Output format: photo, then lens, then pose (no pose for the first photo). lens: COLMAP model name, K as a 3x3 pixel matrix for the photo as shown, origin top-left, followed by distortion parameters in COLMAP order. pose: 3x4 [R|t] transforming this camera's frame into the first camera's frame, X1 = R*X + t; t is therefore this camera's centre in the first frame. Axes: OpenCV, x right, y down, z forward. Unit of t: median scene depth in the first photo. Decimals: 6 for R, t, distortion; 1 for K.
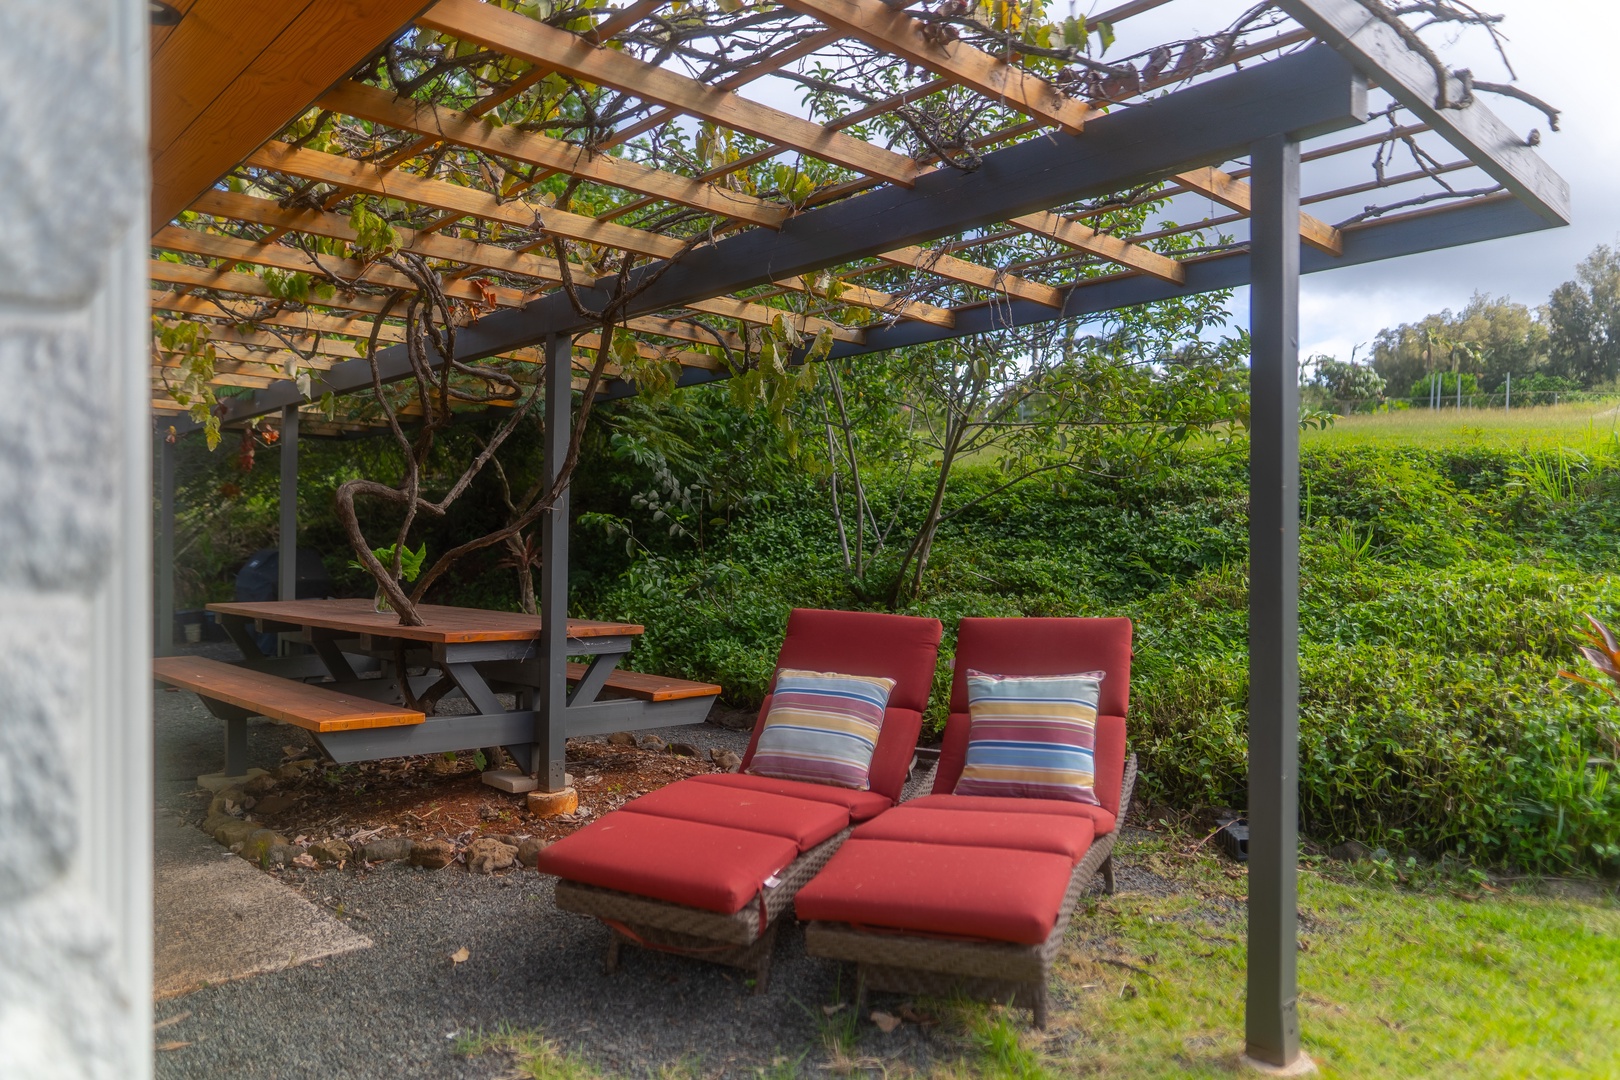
lens RADIAL K [[1113.8, 0, 810.0], [0, 1113.8, 540.0], [0, 0, 1]] dist [0.001632, -0.001562]
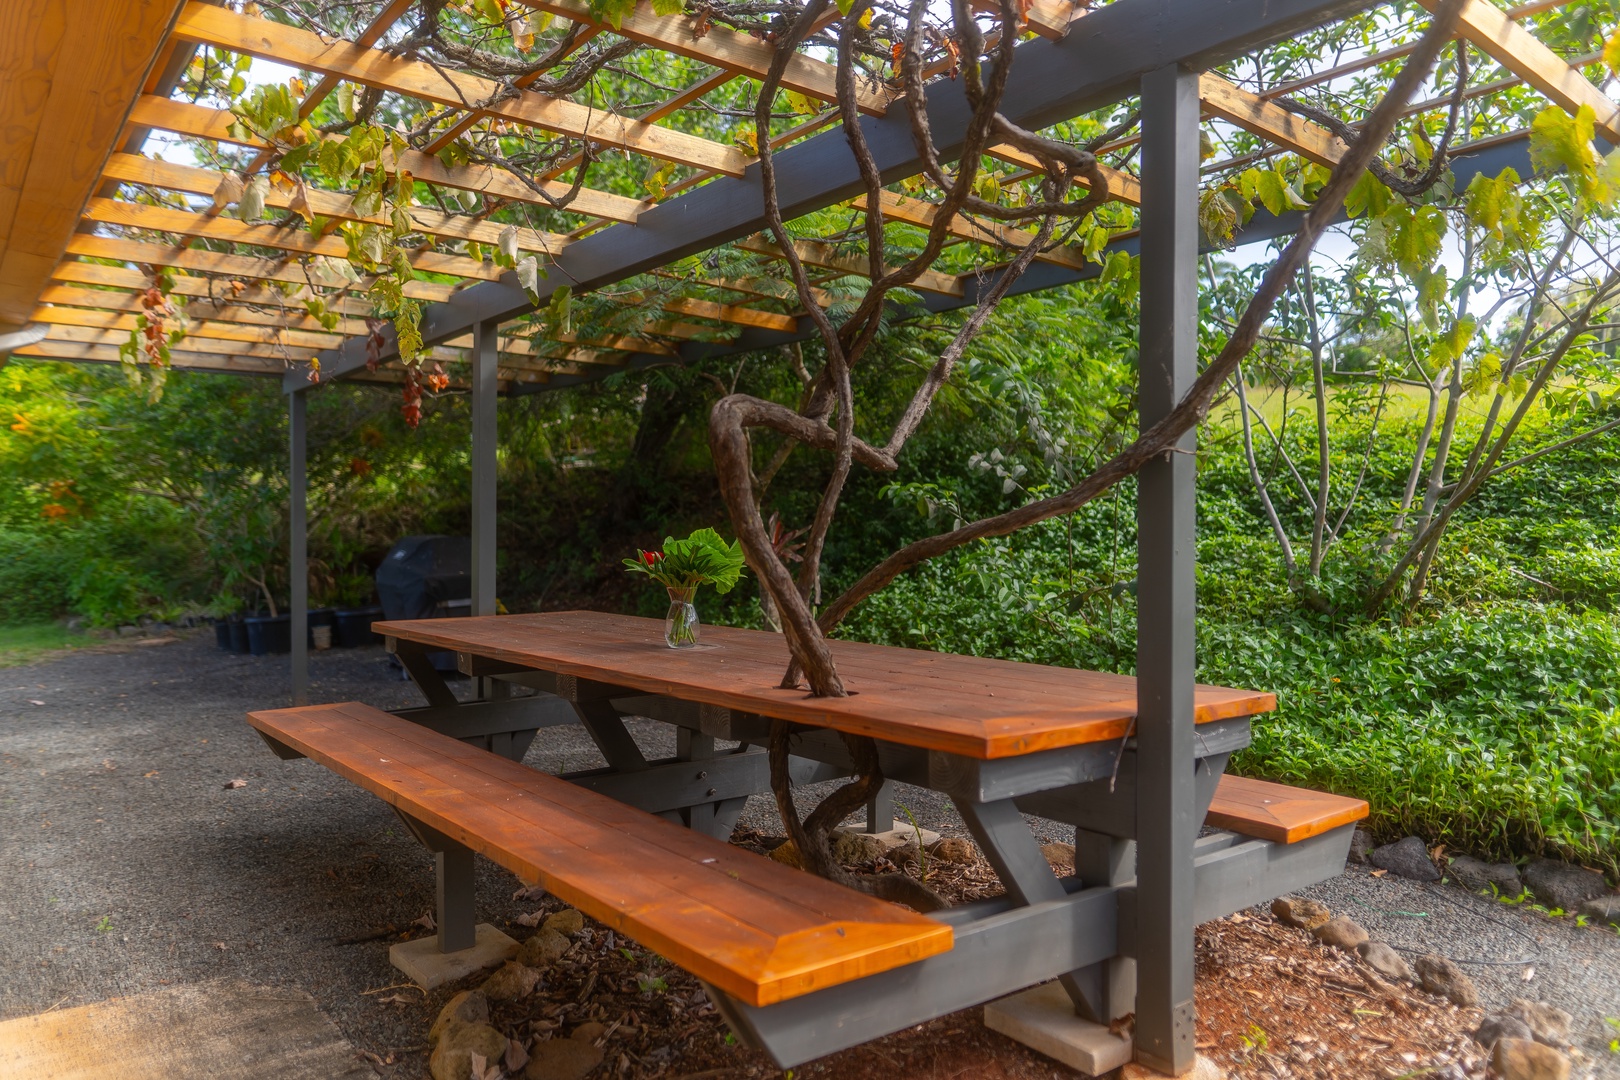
lens RADIAL K [[1113.8, 0, 810.0], [0, 1113.8, 540.0], [0, 0, 1]] dist [0.001632, -0.001562]
pose [[0.997212, -0.003153, -0.074555, -0.248953], [0.004244, 0.999886, 0.014487, 0.000948], [0.074501, -0.014763, 0.997112, 0.386412]]
